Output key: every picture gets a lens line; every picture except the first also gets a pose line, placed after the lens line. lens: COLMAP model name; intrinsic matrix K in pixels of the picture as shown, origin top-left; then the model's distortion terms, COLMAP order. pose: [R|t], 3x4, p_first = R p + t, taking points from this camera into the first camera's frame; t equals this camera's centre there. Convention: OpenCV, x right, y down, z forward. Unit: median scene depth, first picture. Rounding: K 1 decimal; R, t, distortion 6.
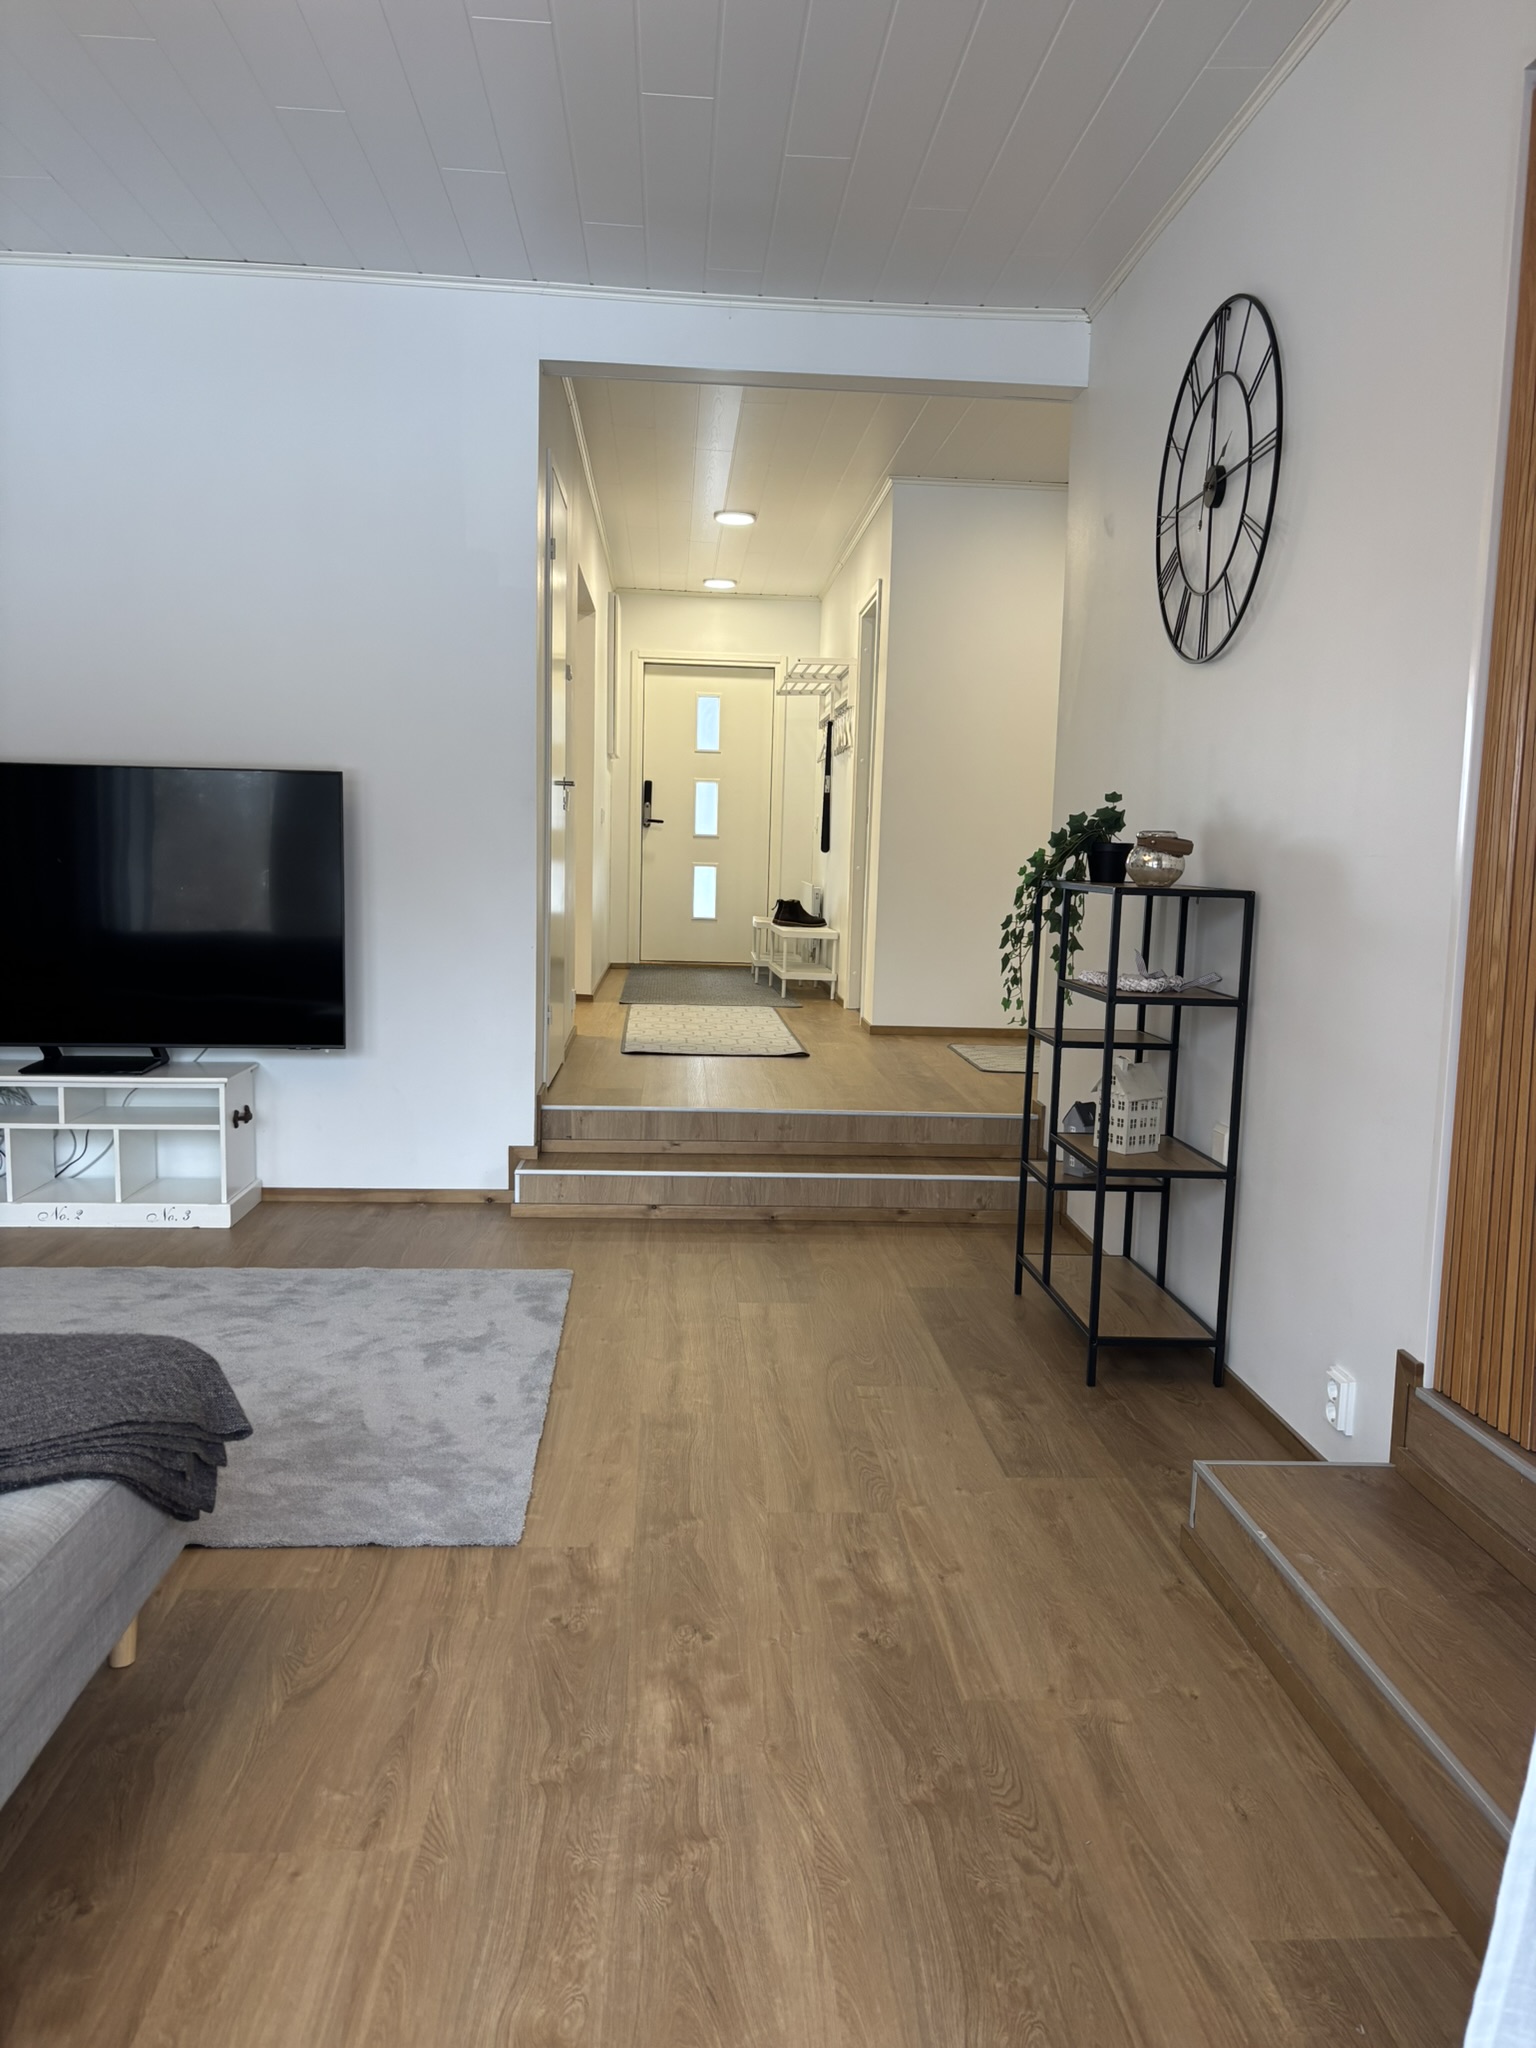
lens RADIAL K [[1541.6, 0, 769.0], [0, 1541.6, 1024.9], [0, 0, 1]] dist [0.027405, -0.027793]
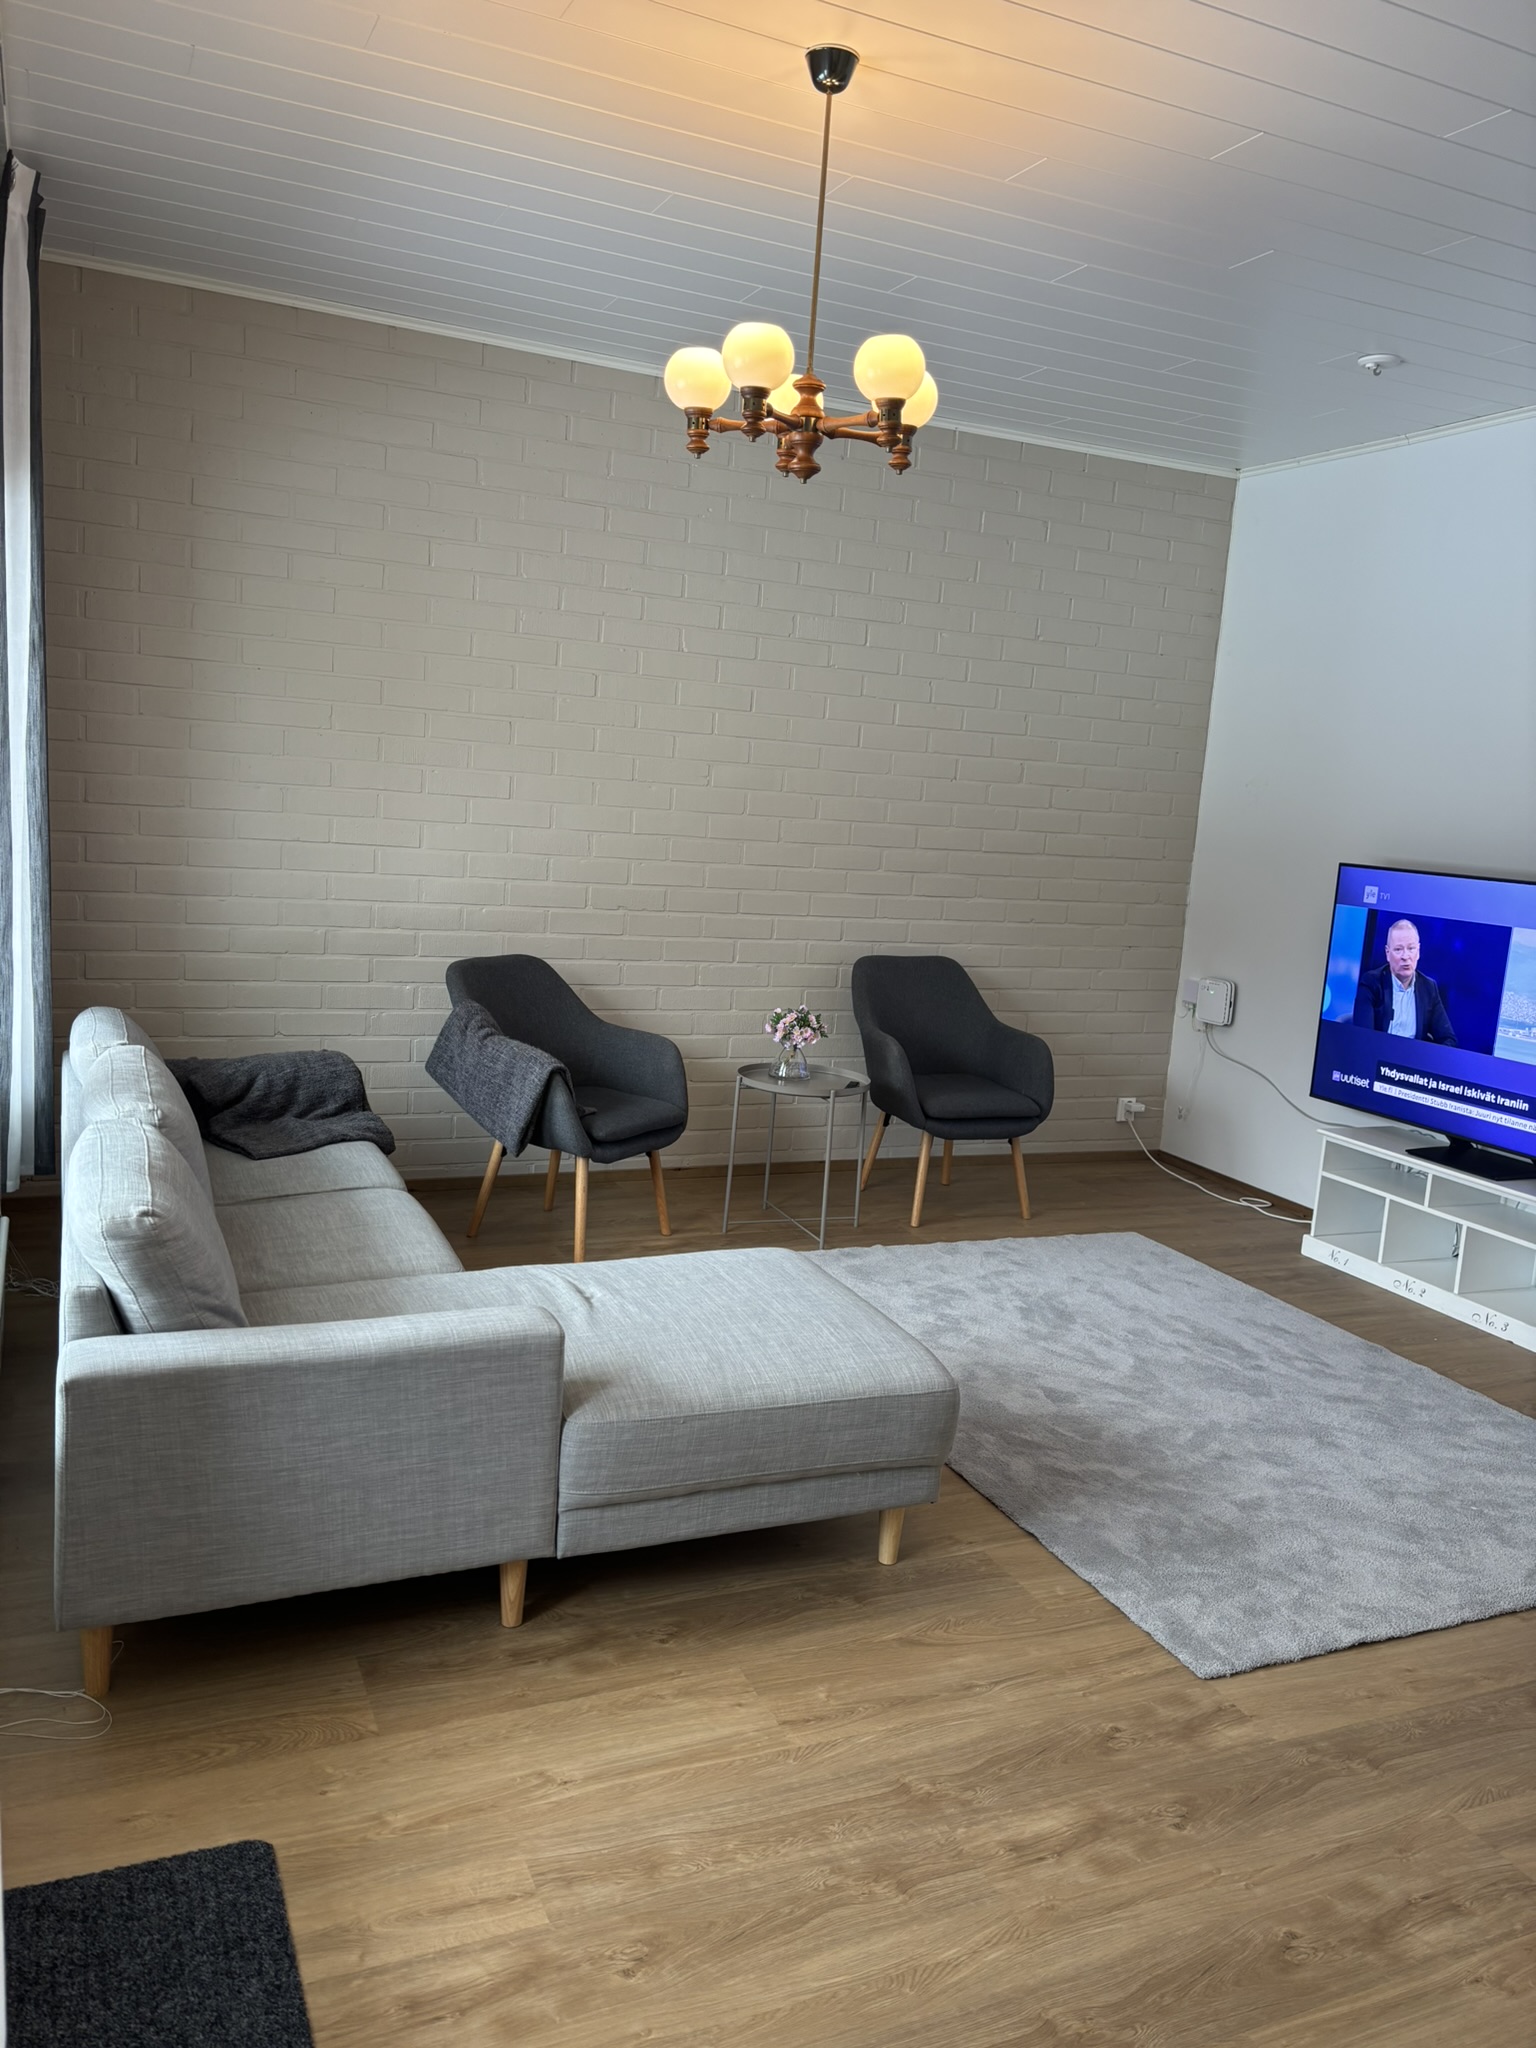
lens RADIAL K [[1541.6, 0, 766.4], [0, 1541.6, 1019.7], [0, 0, 1]] dist [0.027405, -0.027793]
pose [[0.344776, 0.143918, -0.927587, 0.828912], [-0.169303, 0.981505, 0.089355, -0.186506], [0.923291, 0.126236, 0.362765, 0.363817]]
